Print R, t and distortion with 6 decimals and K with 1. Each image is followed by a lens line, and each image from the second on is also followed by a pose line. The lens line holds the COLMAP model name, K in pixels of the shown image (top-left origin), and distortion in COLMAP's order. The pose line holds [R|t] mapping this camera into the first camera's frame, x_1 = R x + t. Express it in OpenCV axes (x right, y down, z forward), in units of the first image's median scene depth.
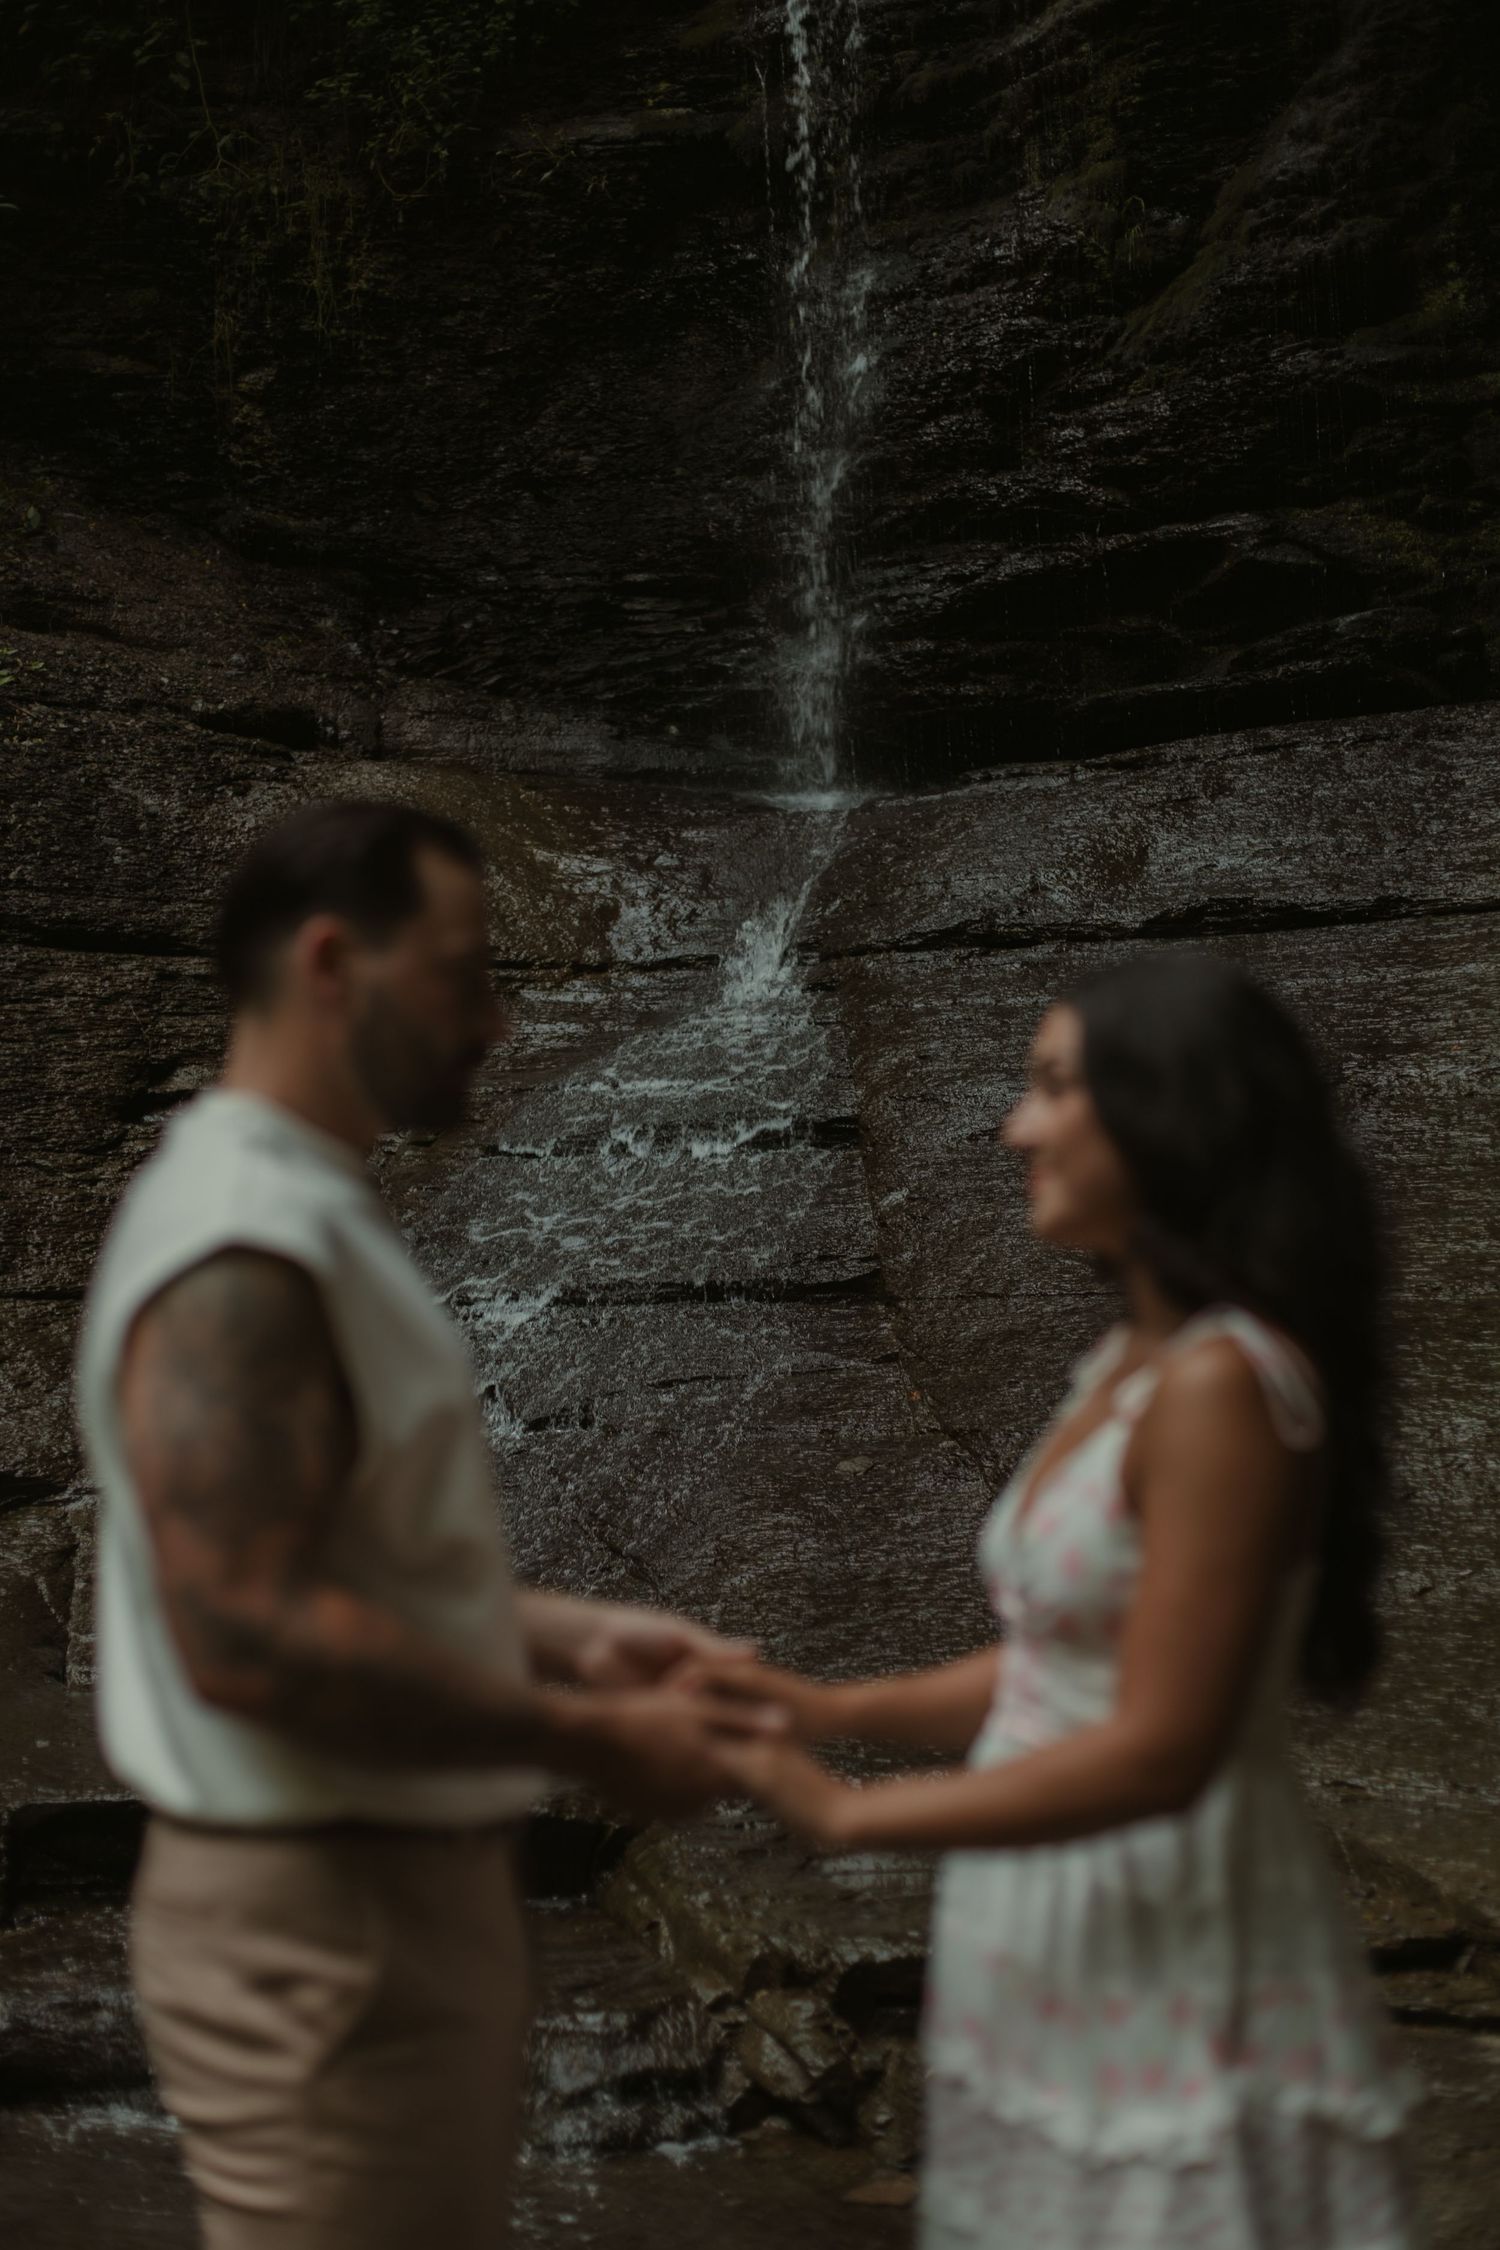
lens RADIAL K [[3284.1, 0, 750.0], [0, 3284.1, 1125.0], [0, 0, 1]] dist [-0.005602, 0.043772]
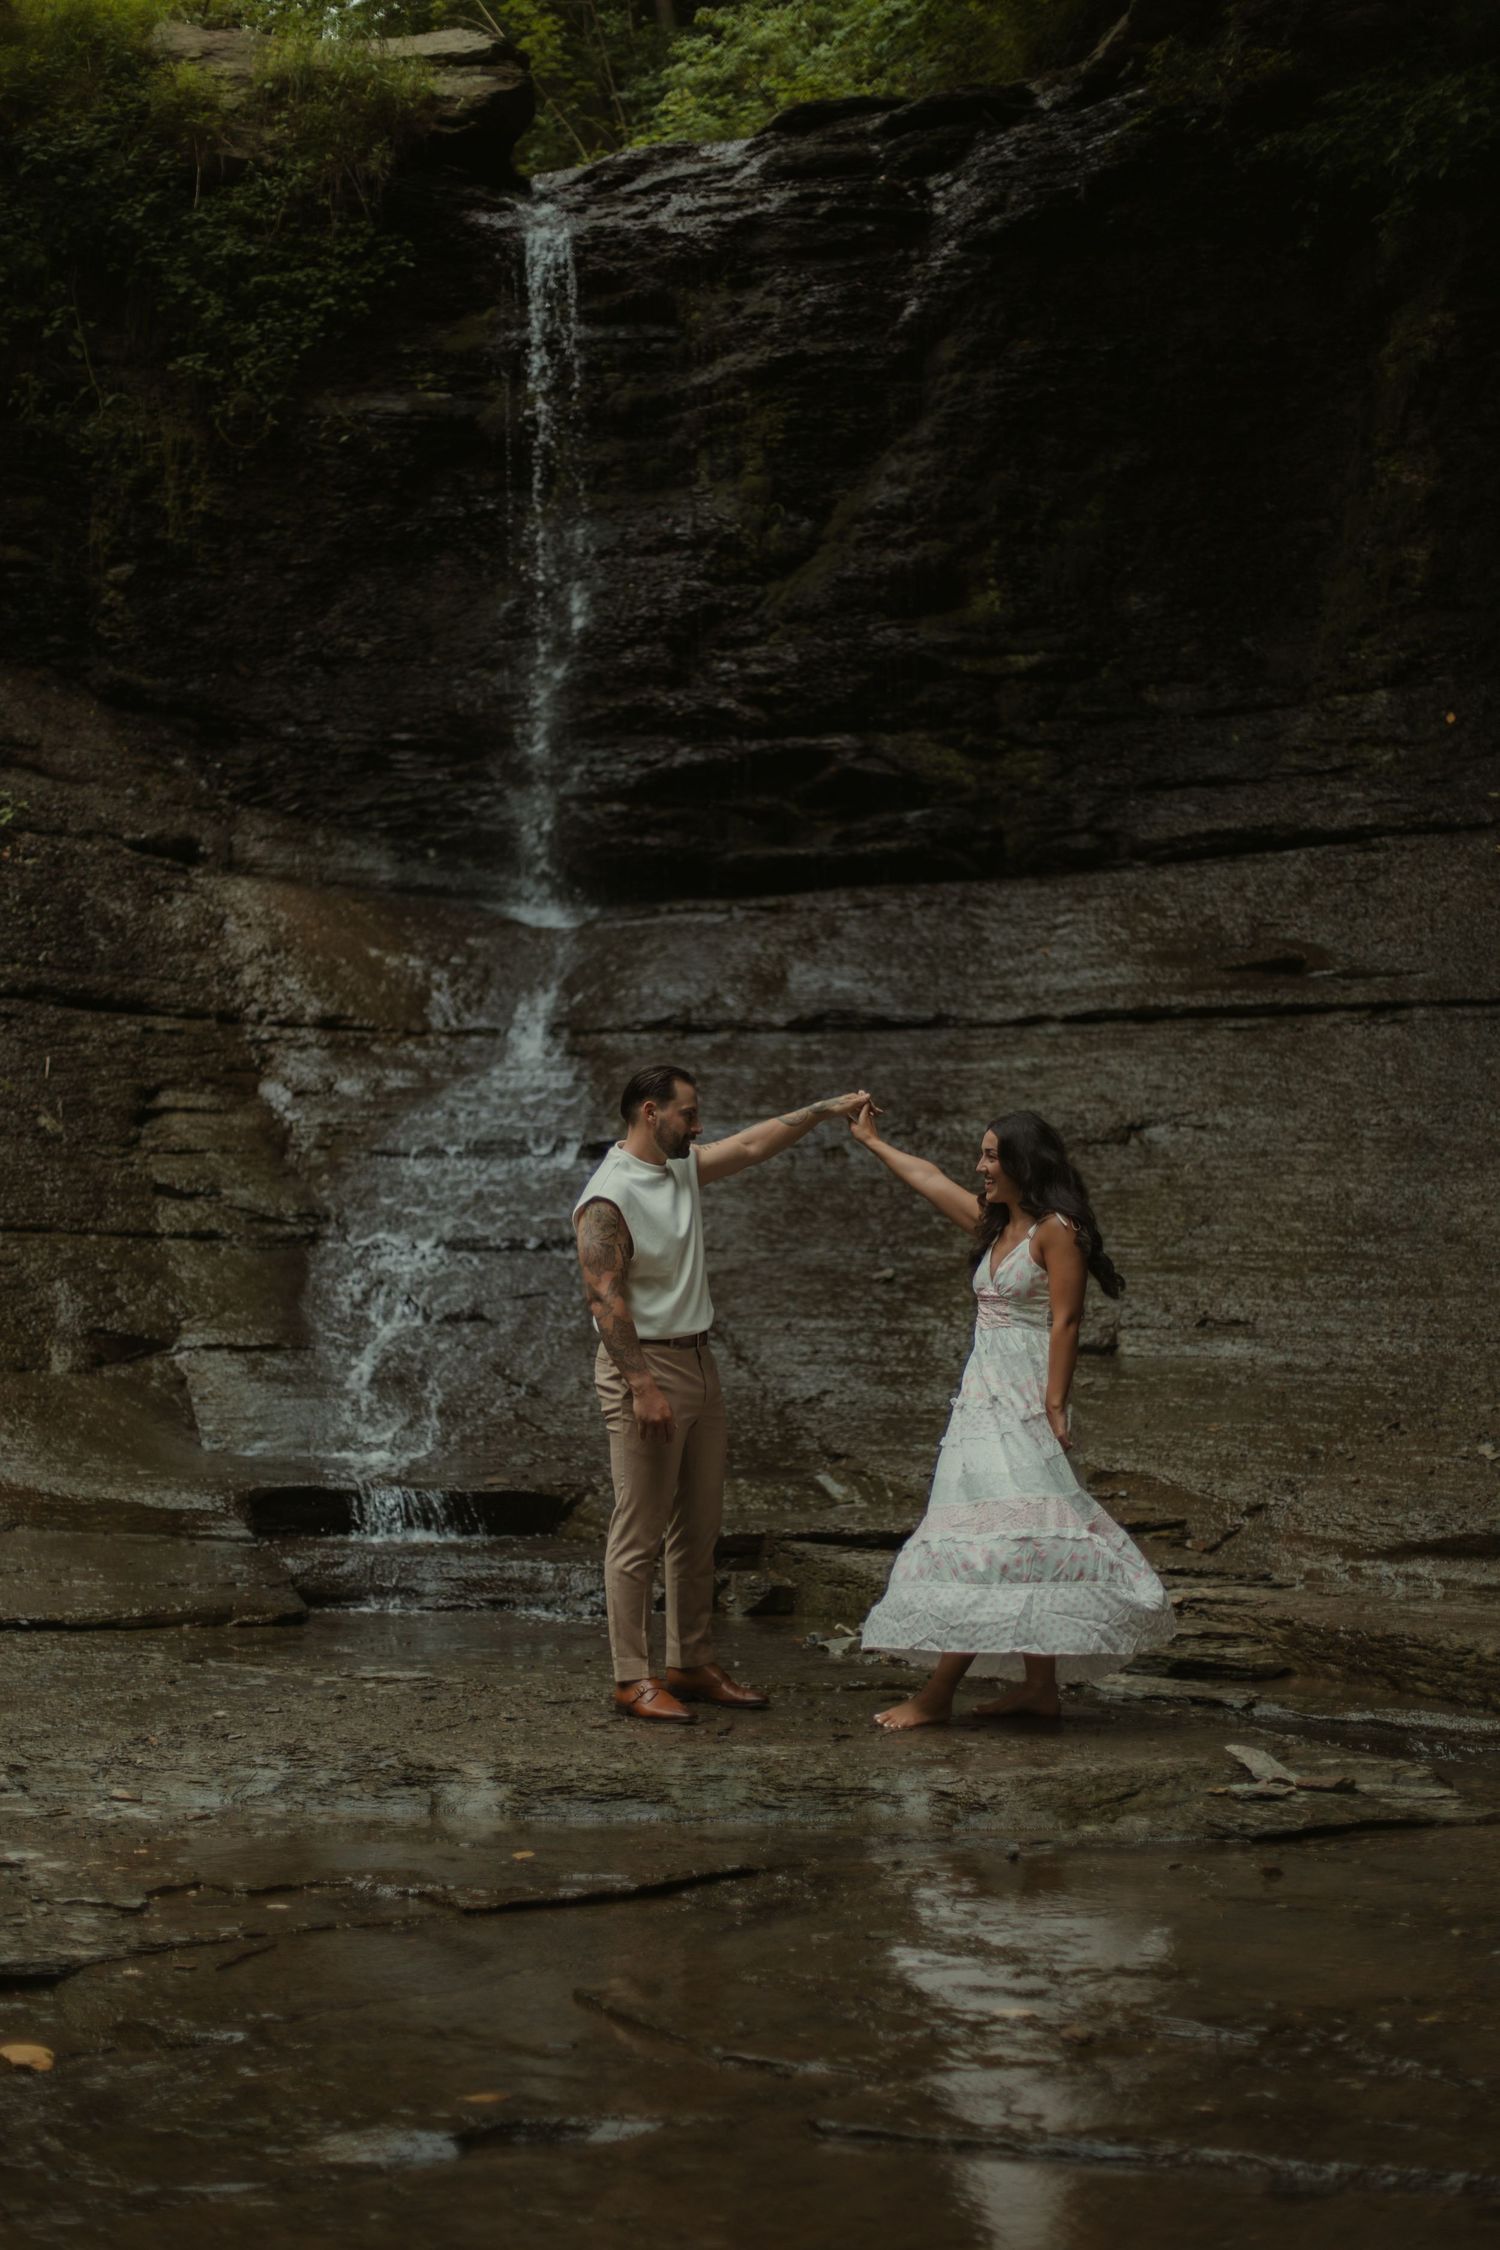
lens RADIAL K [[3368.9, 0, 750.0], [0, 3368.9, 1125.0], [0, 0, 1]] dist [0.043104, 0.090235]
pose [[0.987210, 0.036310, 0.155235, -0.119349], [-0.036067, 0.999340, -0.004380, -0.004064], [-0.155292, -0.001275, 0.987868, -0.480223]]
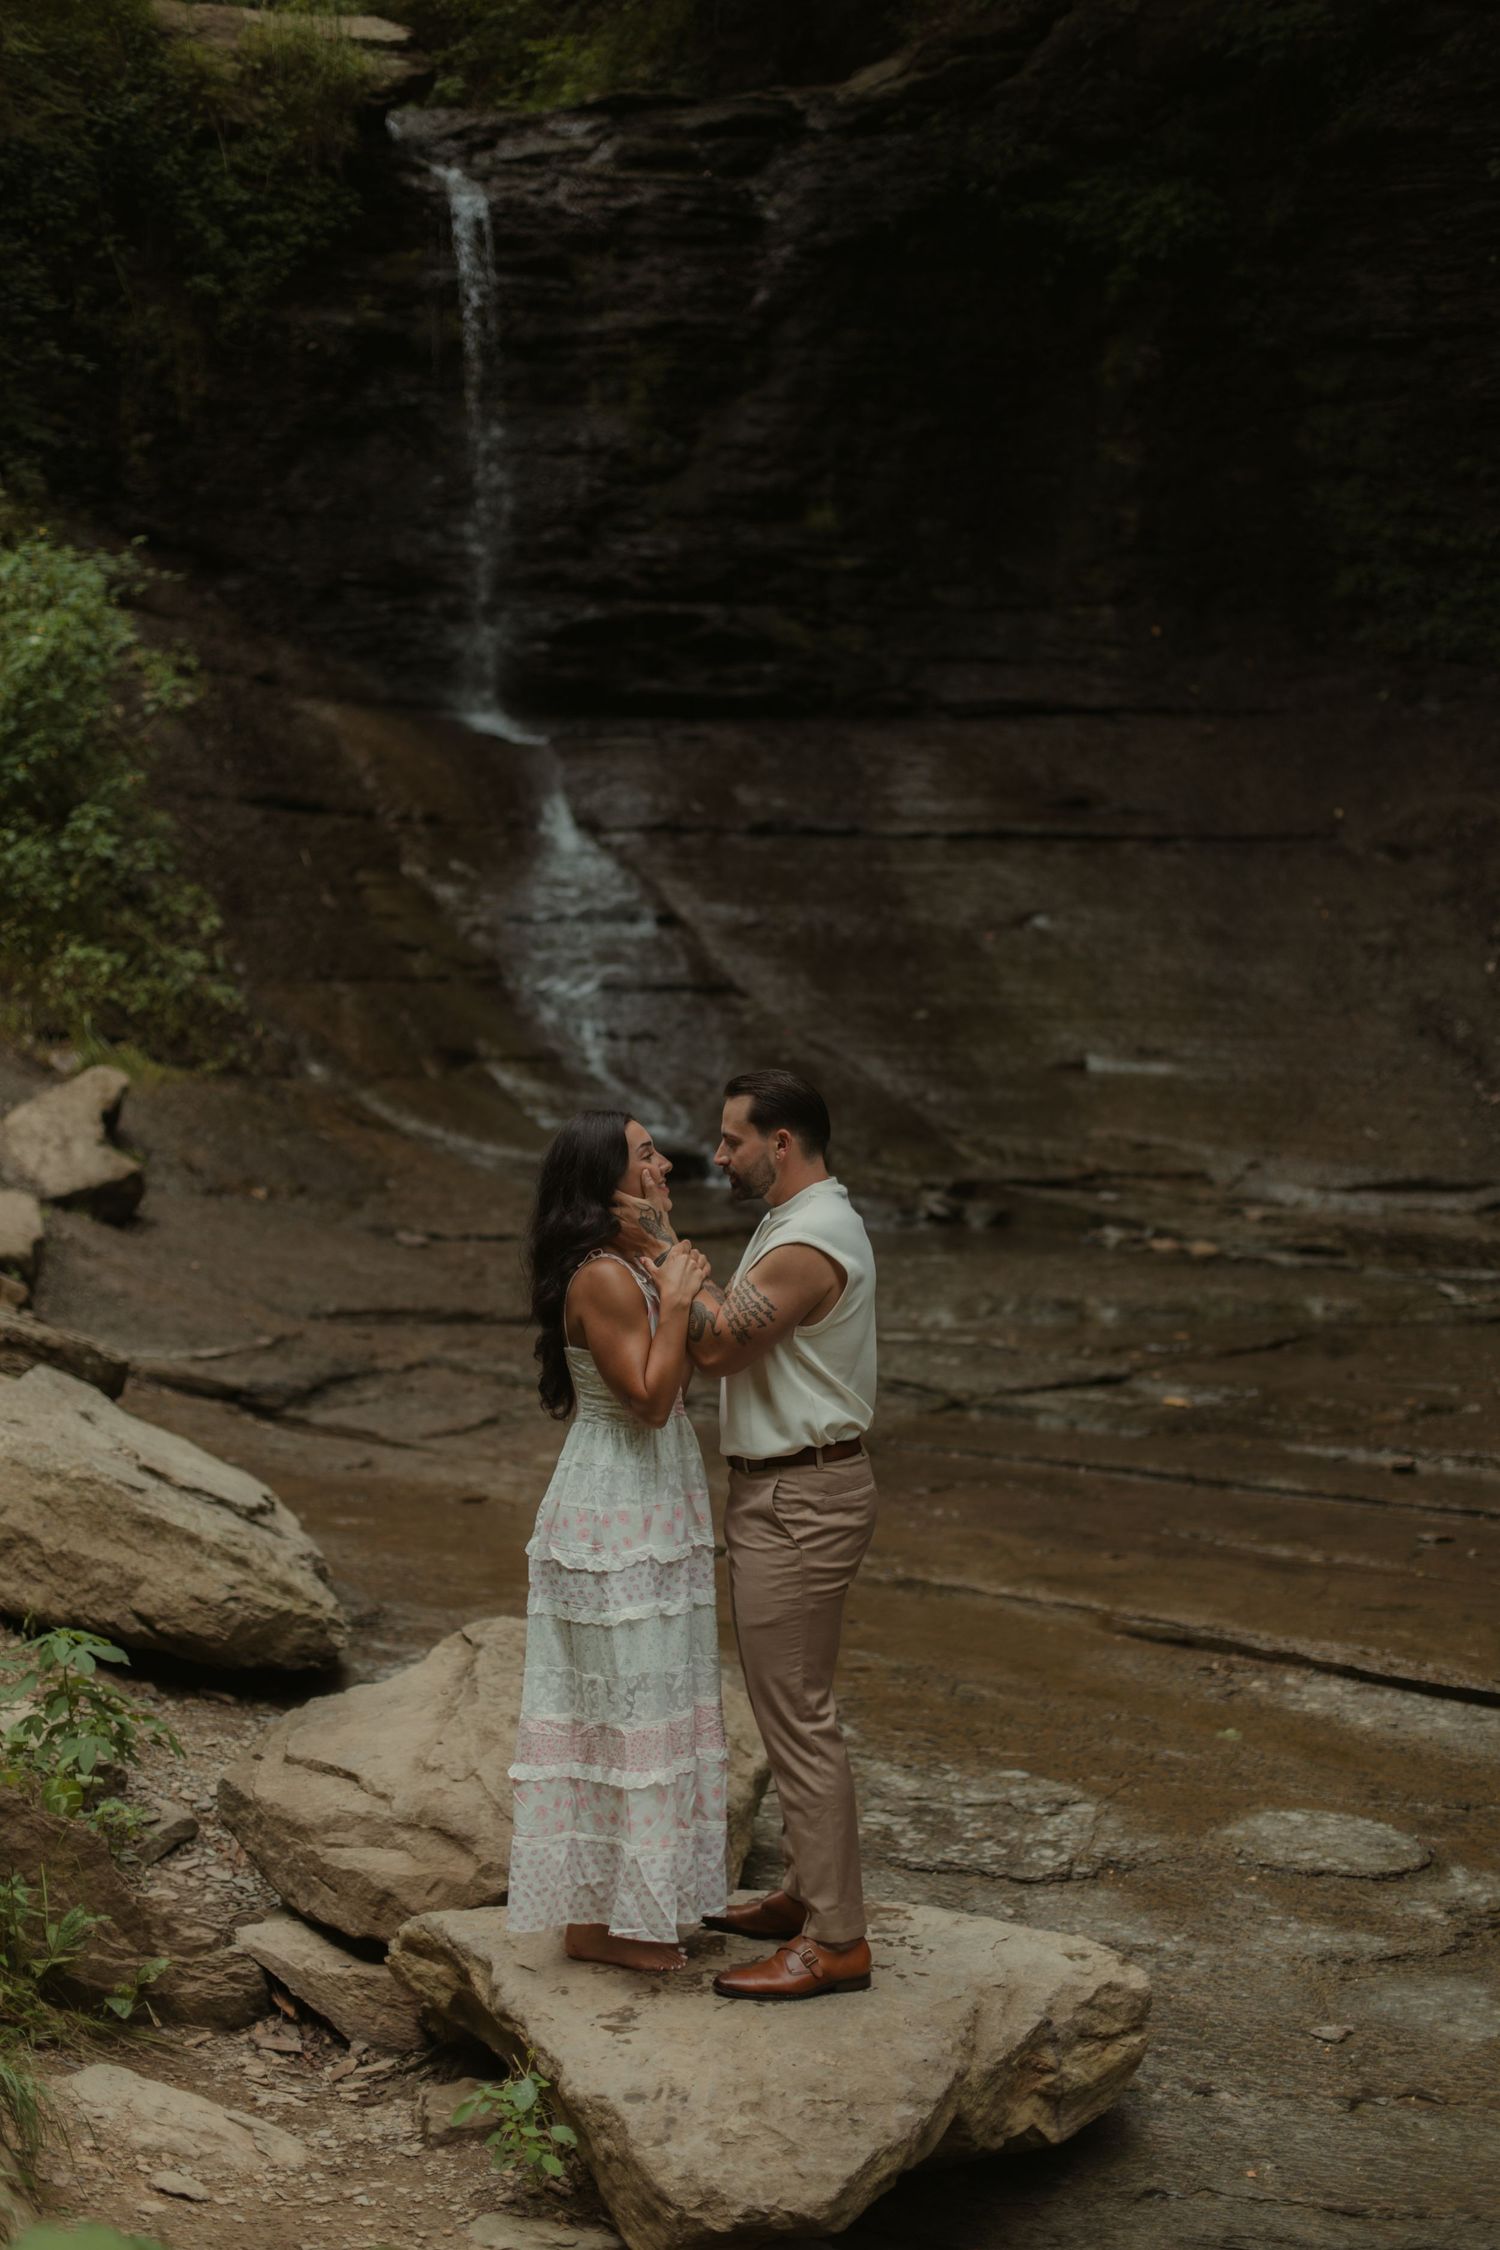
lens RADIAL K [[3368.9, 0, 750.0], [0, 3368.9, 1125.0], [0, 0, 1]] dist [0.043104, 0.090235]
pose [[0.902571, 0.017832, 0.430172, -0.736258], [-0.065761, 0.993128, 0.096807, -0.068883], [-0.425489, -0.115664, 0.897541, -0.947603]]
